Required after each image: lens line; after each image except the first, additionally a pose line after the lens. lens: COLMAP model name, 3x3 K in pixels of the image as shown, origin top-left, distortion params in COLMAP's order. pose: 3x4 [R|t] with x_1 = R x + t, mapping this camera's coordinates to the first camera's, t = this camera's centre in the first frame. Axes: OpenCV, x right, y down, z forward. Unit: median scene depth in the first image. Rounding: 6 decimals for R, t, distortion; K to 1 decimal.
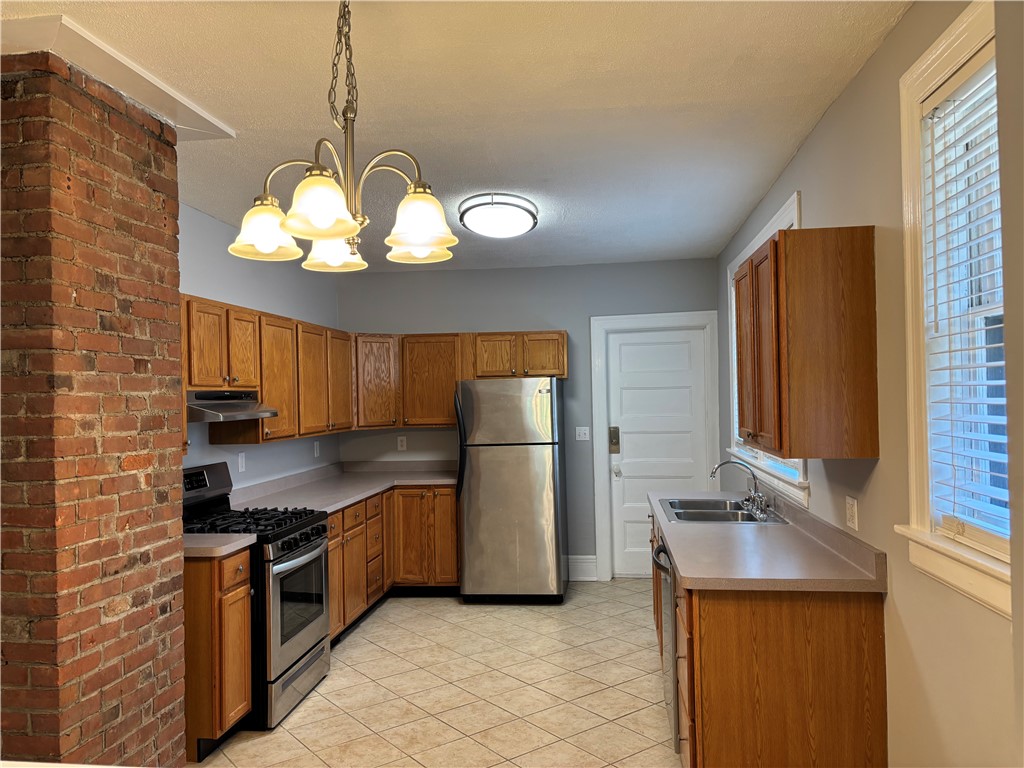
lens RADIAL K [[766.1, 0, 512.0], [0, 766.1, 384.0], [0, 0, 1]] dist [-0.001373, 0.000172]
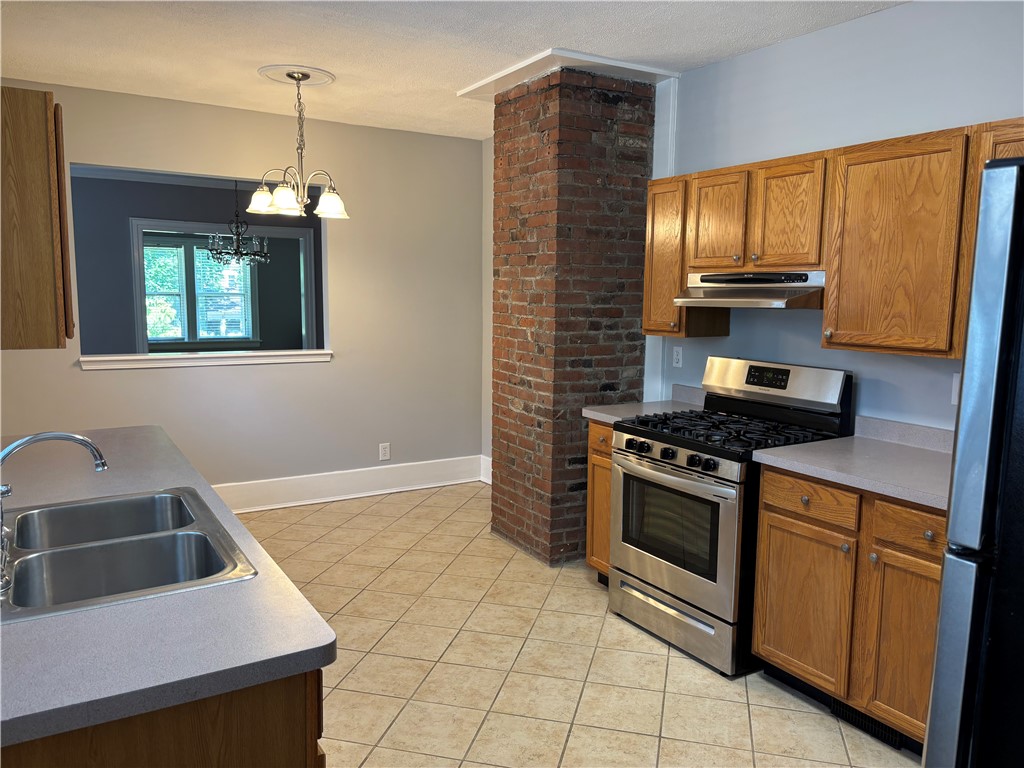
lens RADIAL K [[779.9, 0, 512.0], [0, 779.9, 384.0], [0, 0, 1]] dist [0.083606, -0.000756]
pose [[-0.788561, 0.092368, -0.607980, 0.297920], [0.019620, 0.991931, 0.125252, 0.014678], [0.614643, 0.086841, -0.784010, 1.279285]]
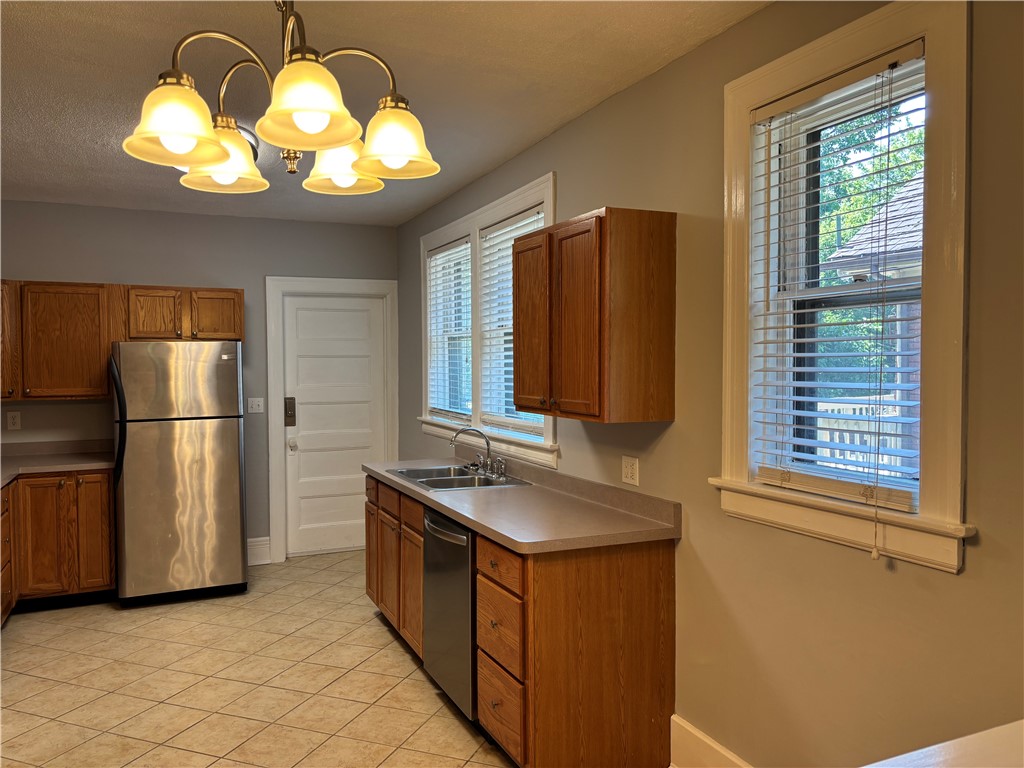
lens RADIAL K [[762.9, 0, 514.0], [0, 762.9, 406.5], [0, 0, 1]] dist [0.036363, -0.061425]
pose [[0.854988, -0.014620, 0.518441, -0.157753], [-0.019155, 0.998031, 0.059734, 0.008539], [-0.518293, -0.061002, 0.853025, 0.090951]]
